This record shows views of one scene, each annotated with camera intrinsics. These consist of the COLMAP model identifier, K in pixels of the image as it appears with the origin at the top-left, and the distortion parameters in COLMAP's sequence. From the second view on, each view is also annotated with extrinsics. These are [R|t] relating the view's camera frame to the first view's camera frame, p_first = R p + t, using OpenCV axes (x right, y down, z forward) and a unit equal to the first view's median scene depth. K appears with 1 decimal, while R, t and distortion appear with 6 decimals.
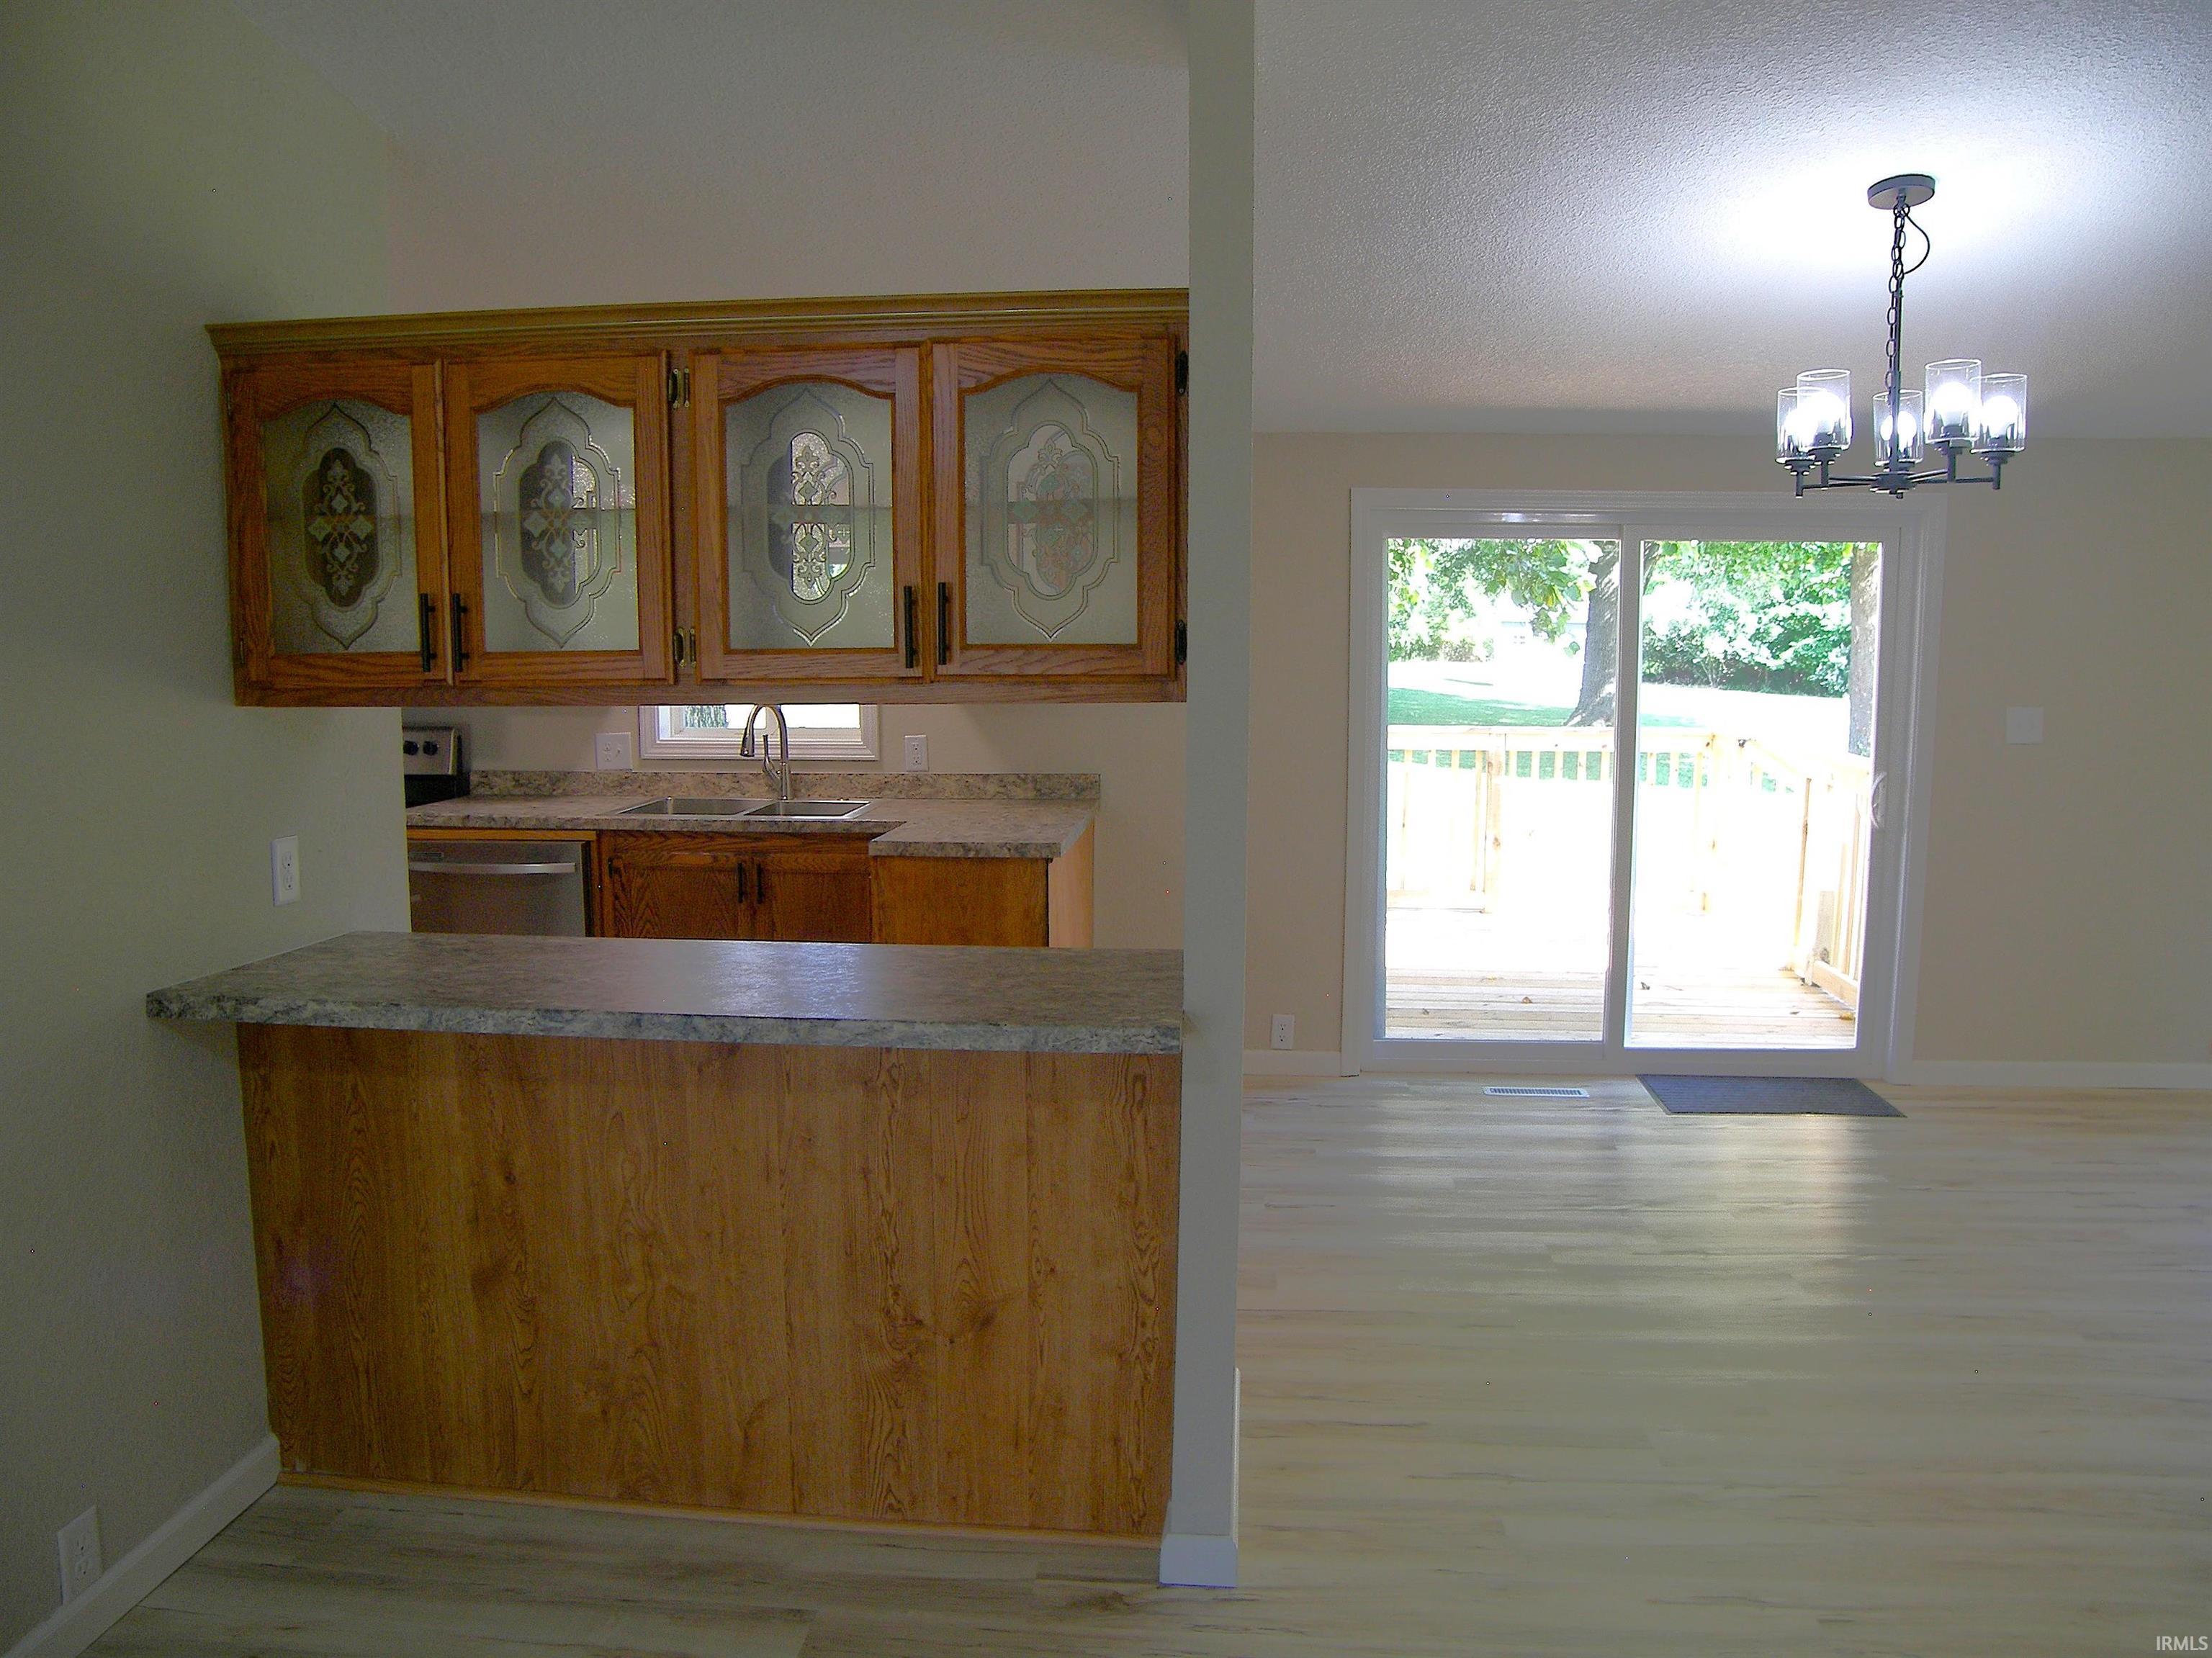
lens RADIAL K [[1598.1, 0, 1106.0], [0, 1598.1, 829.0], [0, 0, 1]] dist [-0.150148, 0.113153]
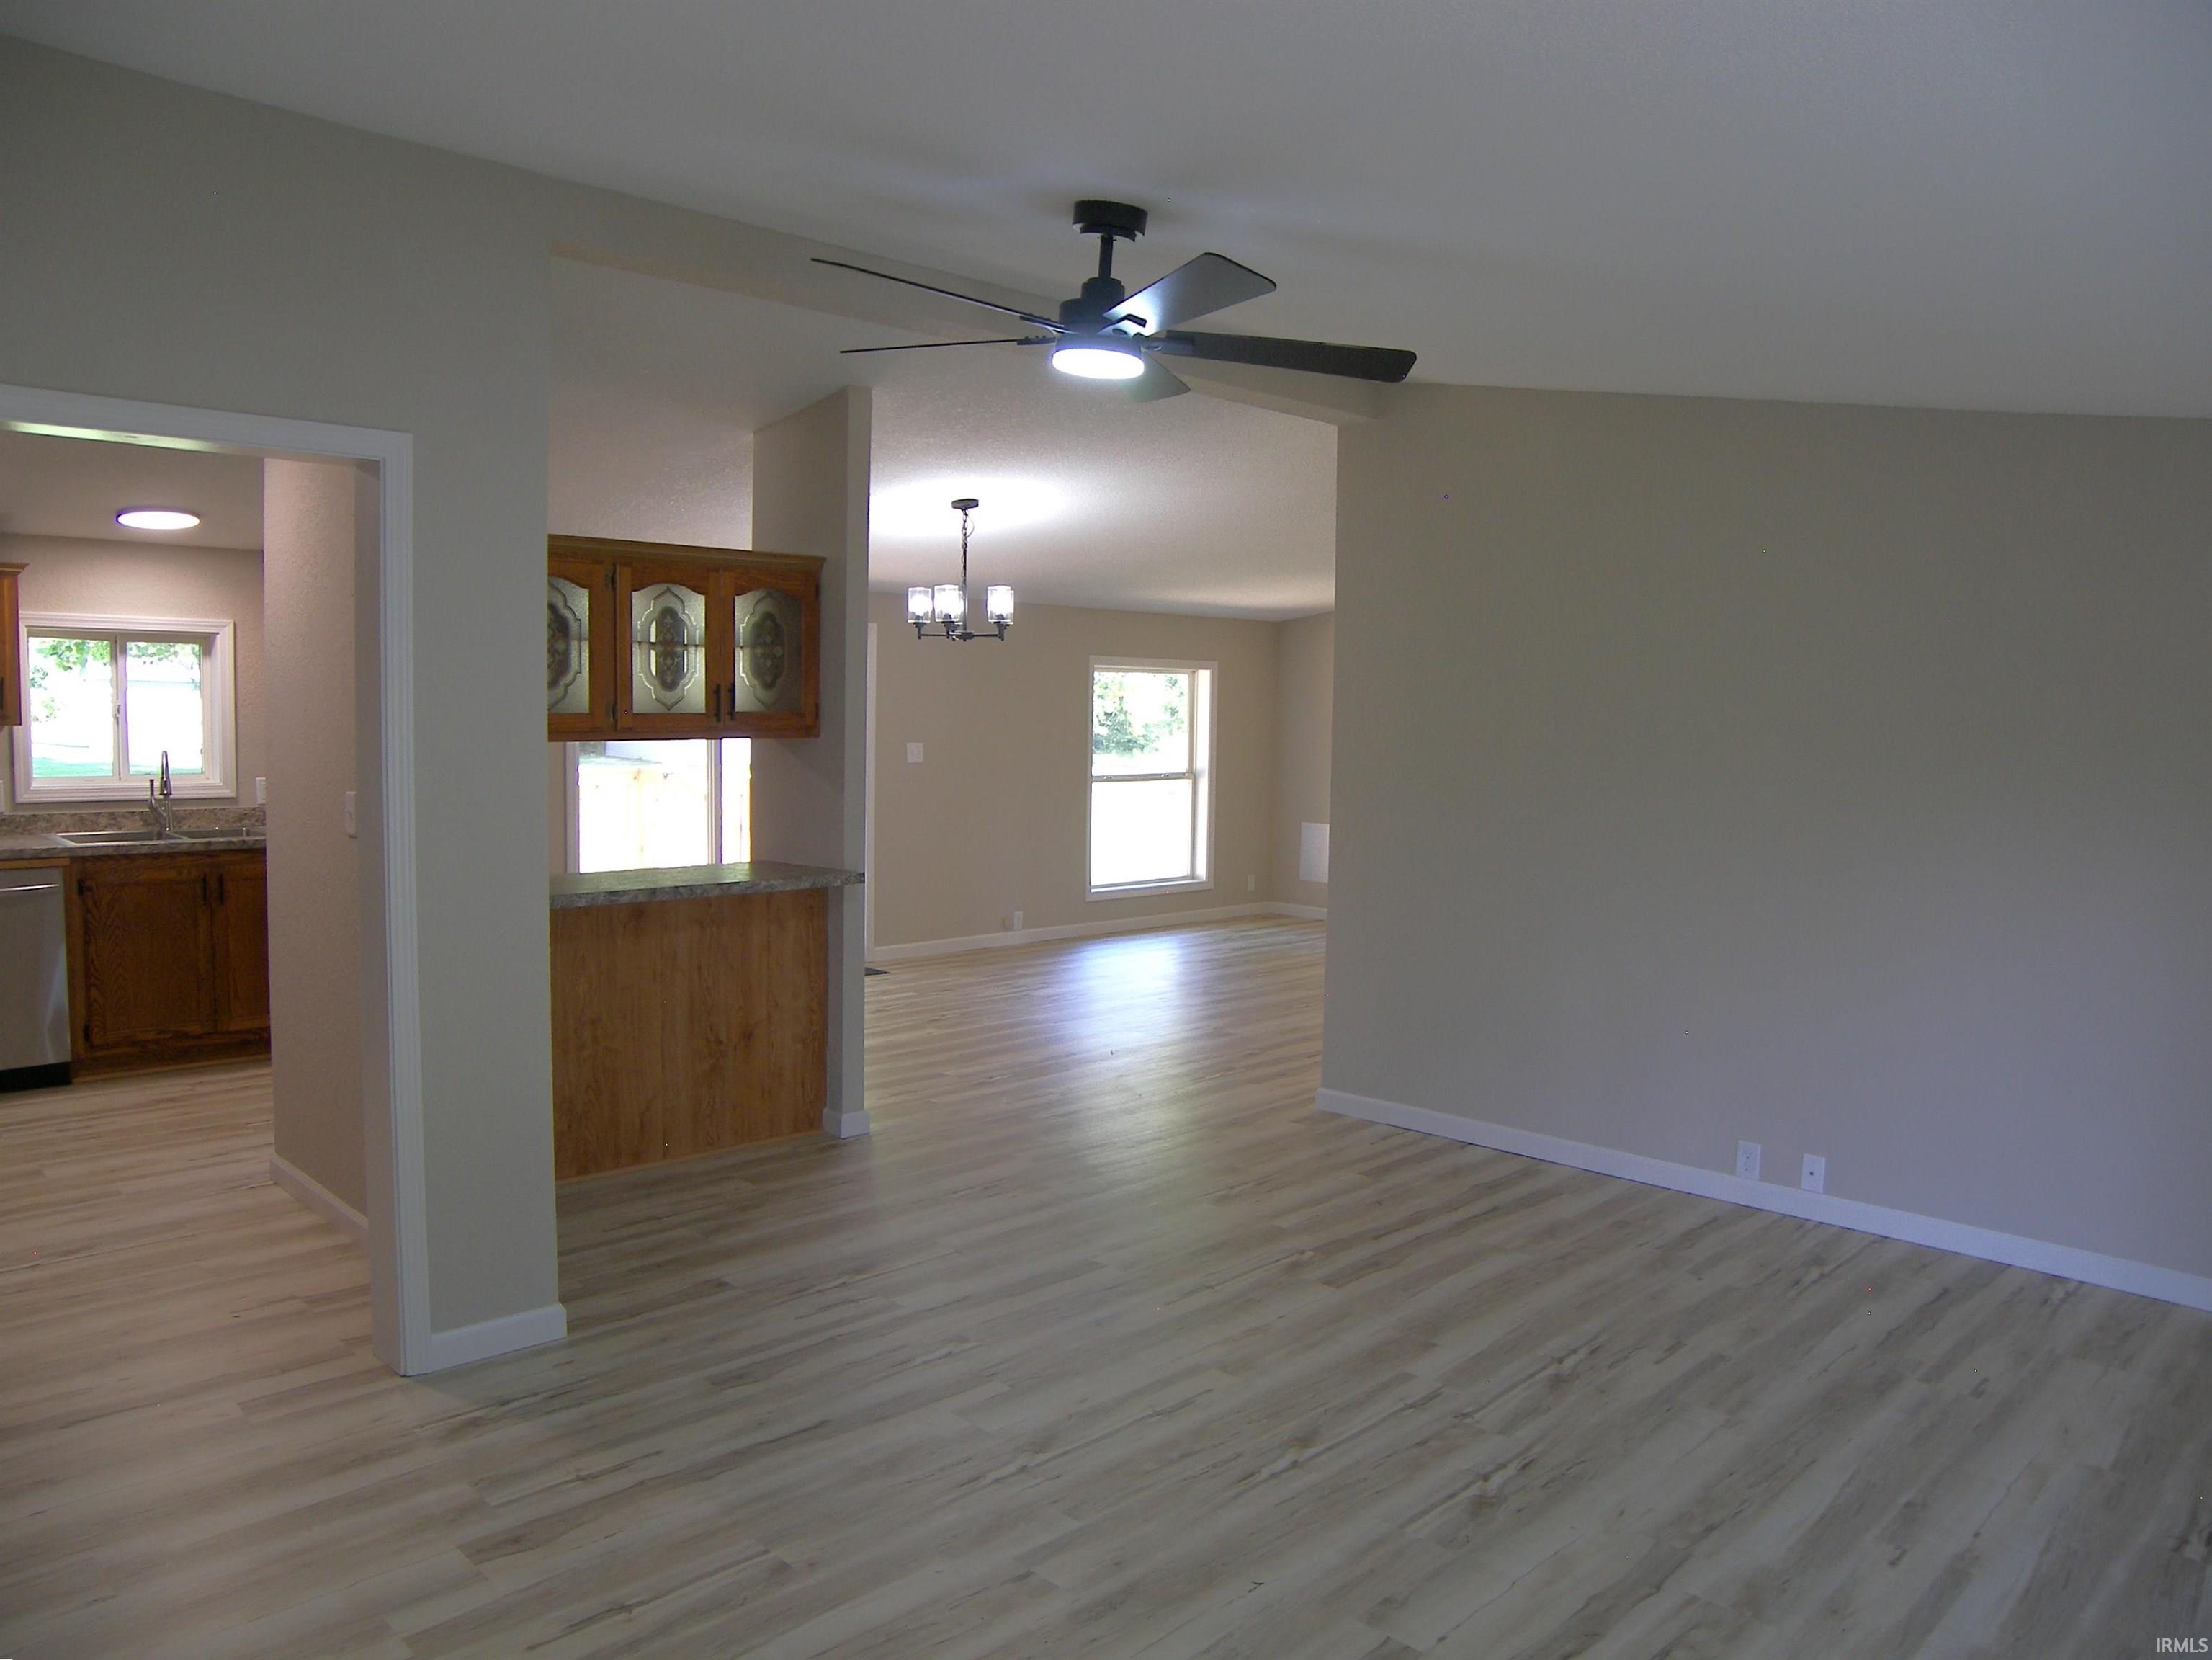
lens RADIAL K [[1598.4, 0, 1106.0], [0, 1598.4, 830.0], [0, 0, 1]] dist [-0.150148, 0.113153]
pose [[0.639196, -0.048276, 0.767527, -0.717622], [0.076831, 0.997043, -0.001273, 0.042874], [-0.765196, 0.059783, 0.641015, -0.374361]]
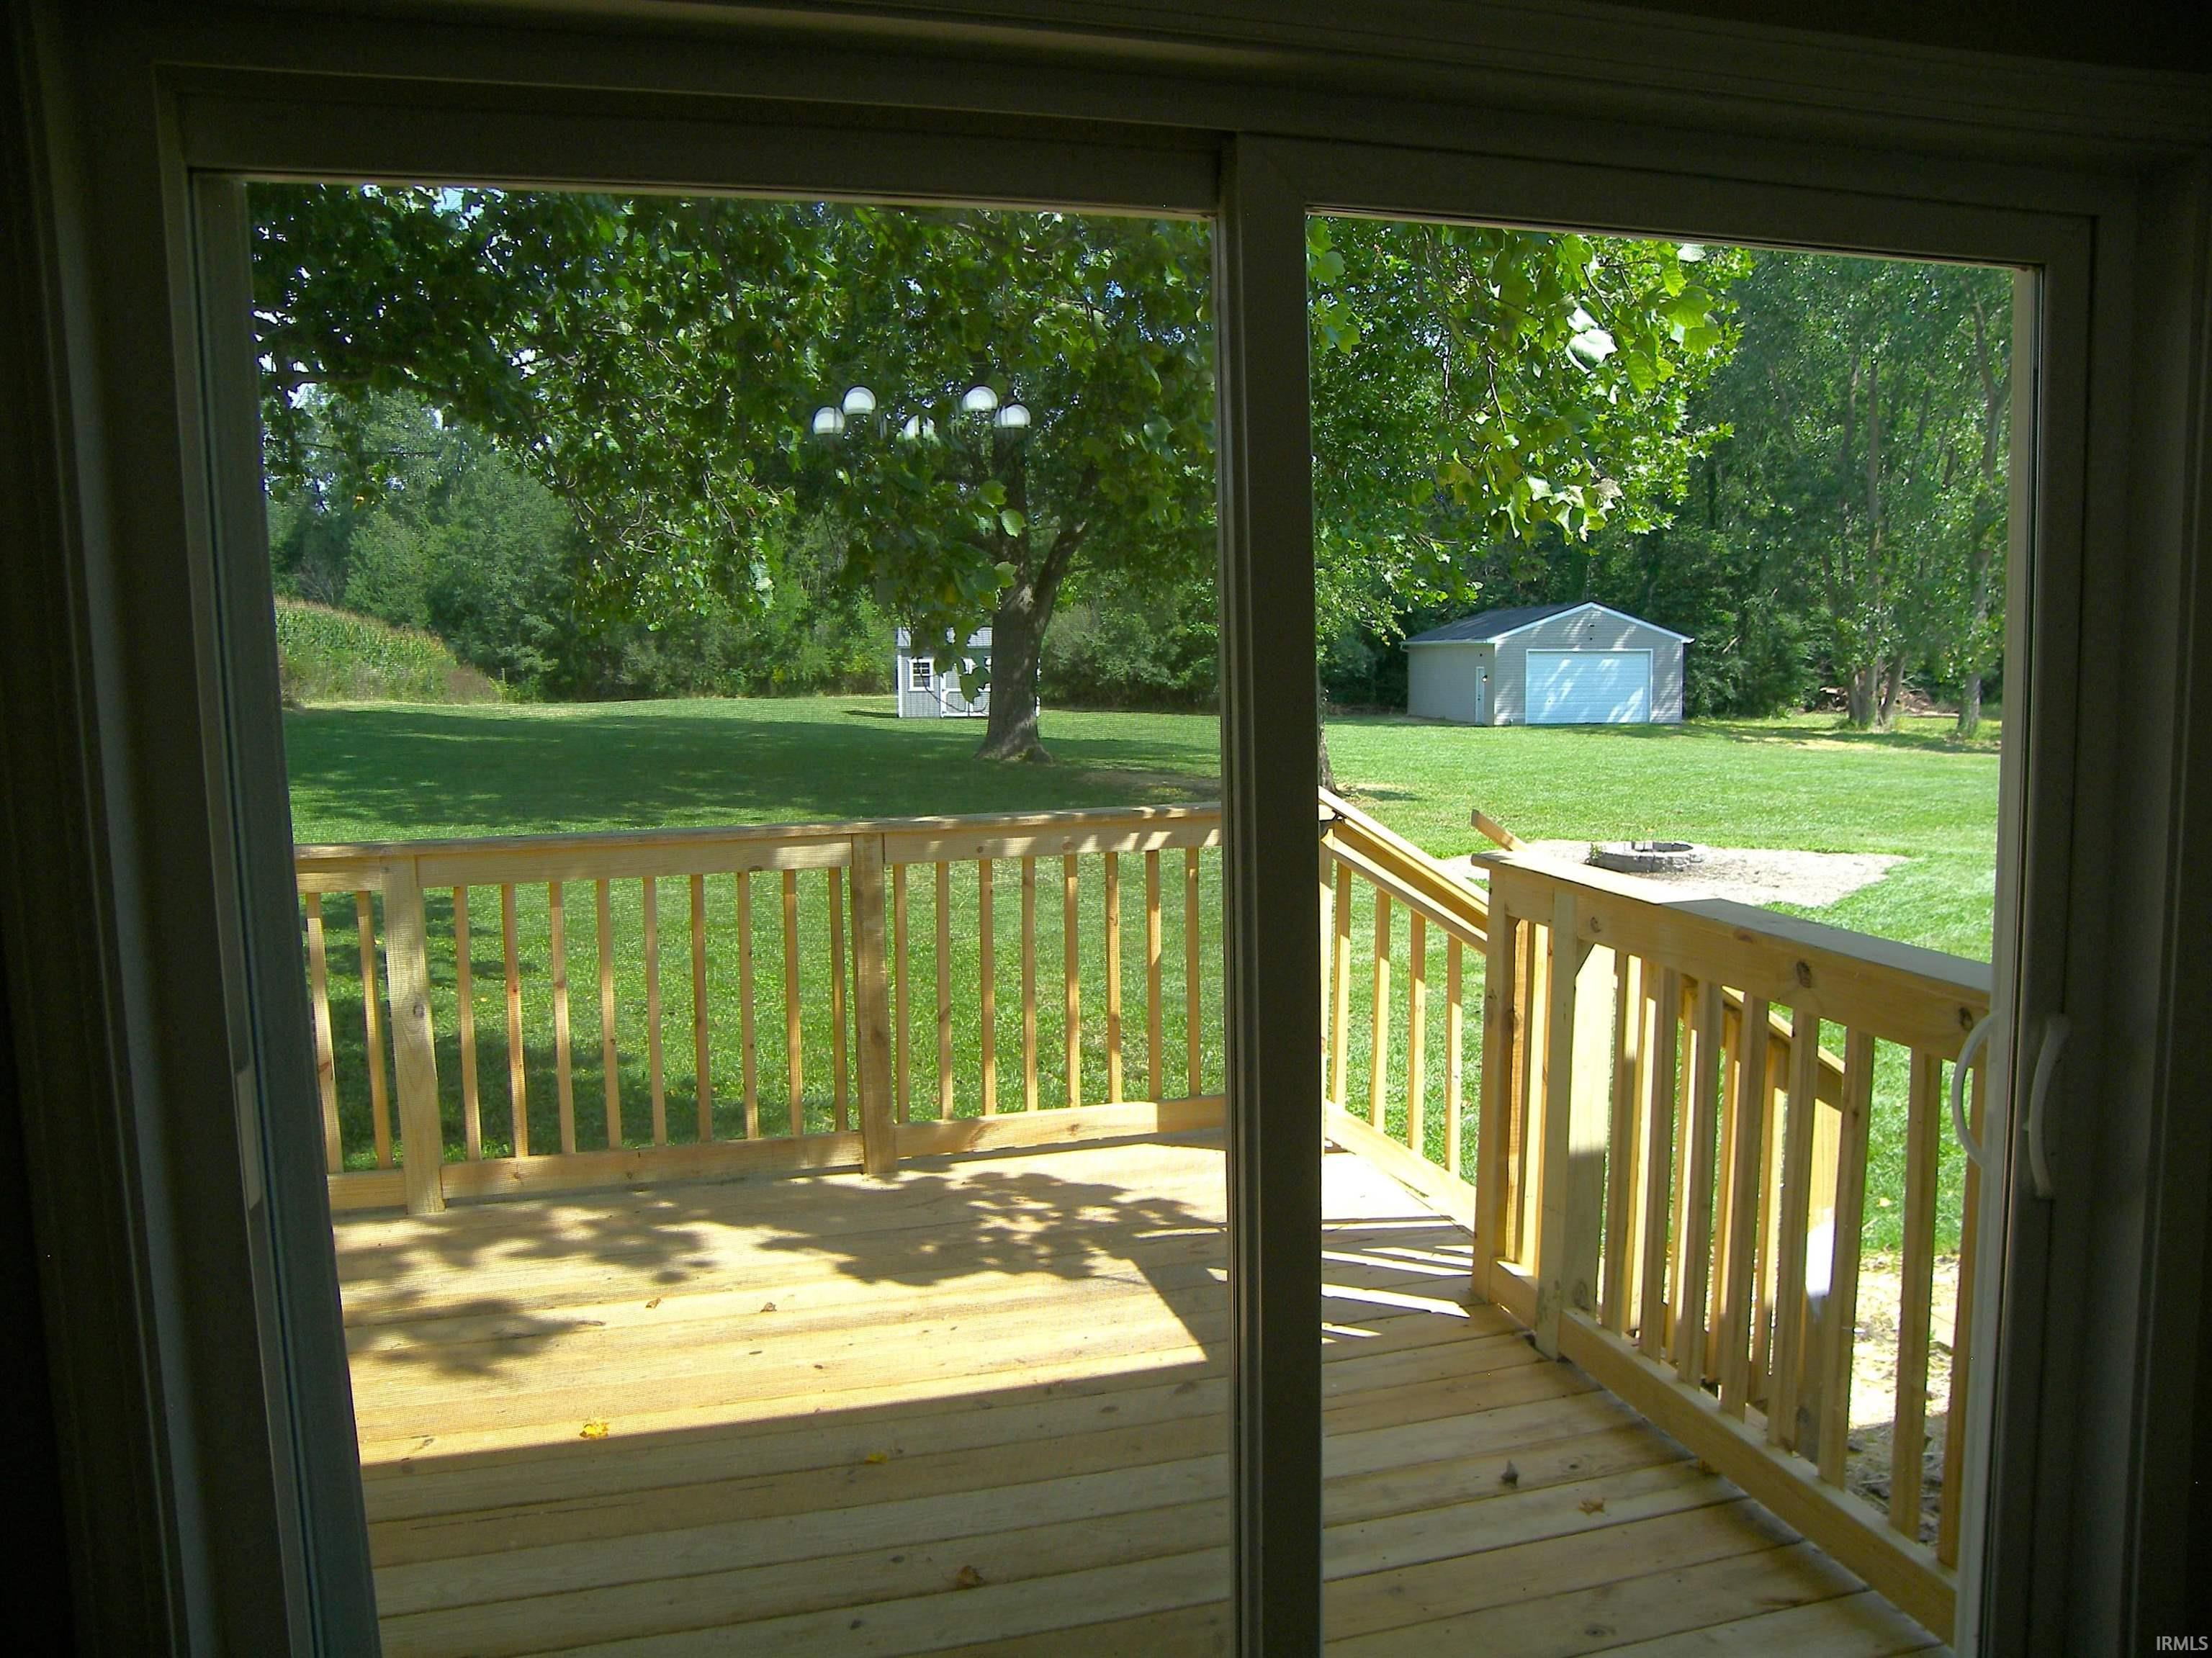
lens RADIAL K [[1512.4, 0, 1106.0], [0, 1512.4, 829.0], [0, 0, 1]] dist [-0.103772, 0.001245]
pose [[0.930044, -0.060294, 0.362468, 0.226059], [0.065863, 0.997824, -0.003014, -0.098578], [-0.361498, 0.026676, 0.931991, 0.880438]]
